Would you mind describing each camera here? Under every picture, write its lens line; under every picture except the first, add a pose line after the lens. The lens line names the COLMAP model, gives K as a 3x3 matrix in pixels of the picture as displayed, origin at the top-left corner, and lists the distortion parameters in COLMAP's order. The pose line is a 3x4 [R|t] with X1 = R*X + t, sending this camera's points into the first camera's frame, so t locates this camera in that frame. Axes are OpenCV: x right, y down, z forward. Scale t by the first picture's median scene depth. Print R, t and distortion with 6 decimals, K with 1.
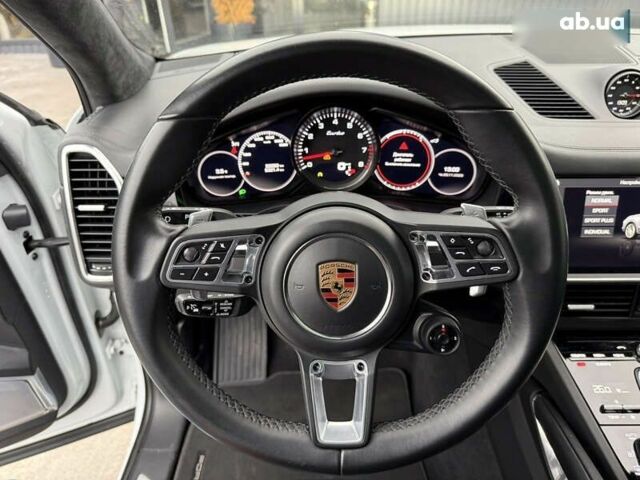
lens RADIAL K [[445.3, 0, 320.0], [0, 445.3, 240.0], [0, 0, 1]] dist [0.084907, -0.131593]
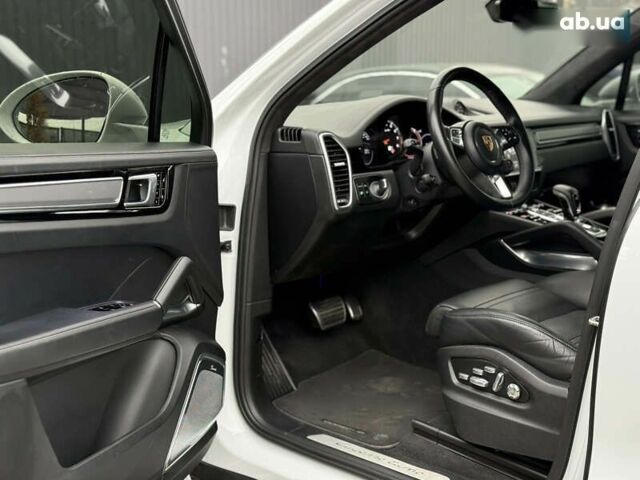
lens RADIAL K [[899.7, 0, 316.2], [0, 899.7, 237.6], [0, 0, 1]] dist [0.209013, -0.573278]
pose [[0.663198, -0.128251, 0.737374, -3.053533], [0.418005, 0.880706, -0.222775, 0.894657], [-0.620838, 0.455970, 0.637692, -1.063870]]
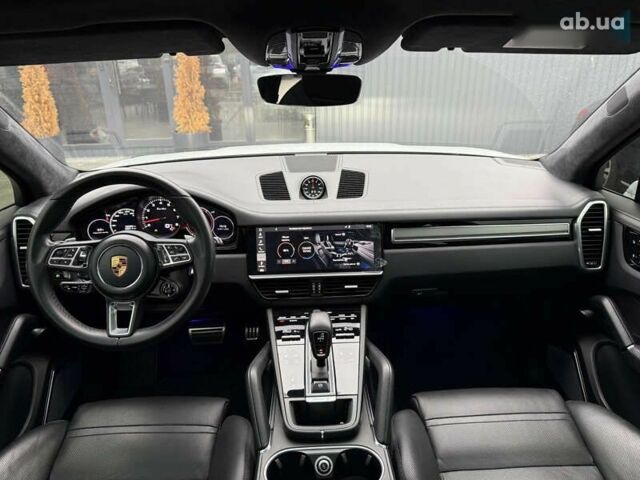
lens RADIAL K [[445.3, 0, 320.0], [0, 445.3, 240.0], [0, 0, 1]] dist [0.084907, -0.131593]
pose [[0.998667, -0.022254, 0.046571, 0.618824], [0.030902, 0.980487, -0.194138, 0.288286], [-0.041342, 0.195318, 0.979868, -0.894686]]
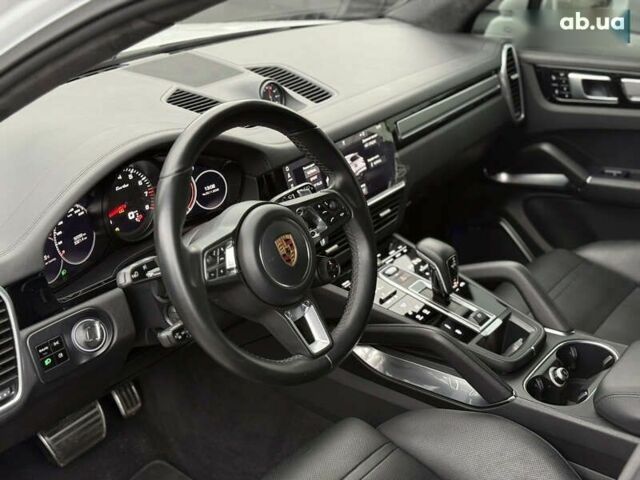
lens RADIAL K [[899.7, 0, 316.2], [0, 899.7, 237.6], [0, 0, 1]] dist [0.209013, -0.573278]
pose [[0.583373, -0.325812, 0.743991, -1.331429], [0.455620, 0.889588, 0.032315, 0.009652], [-0.672374, 0.320125, 0.667408, -0.710579]]
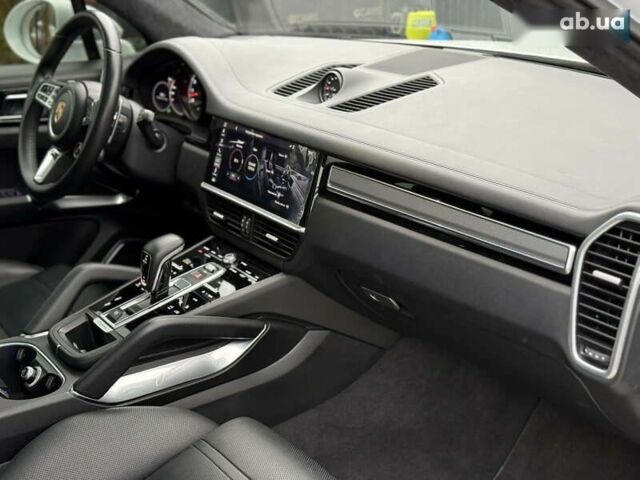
lens RADIAL K [[899.7, 0, 316.2], [0, 899.7, 237.6], [0, 0, 1]] dist [0.209013, -0.573278]
pose [[0.578817, 0.272577, -0.768553, 2.746186], [-0.434642, 0.900568, -0.007943, 0.093006], [0.689969, 0.338643, 0.639737, -0.523128]]
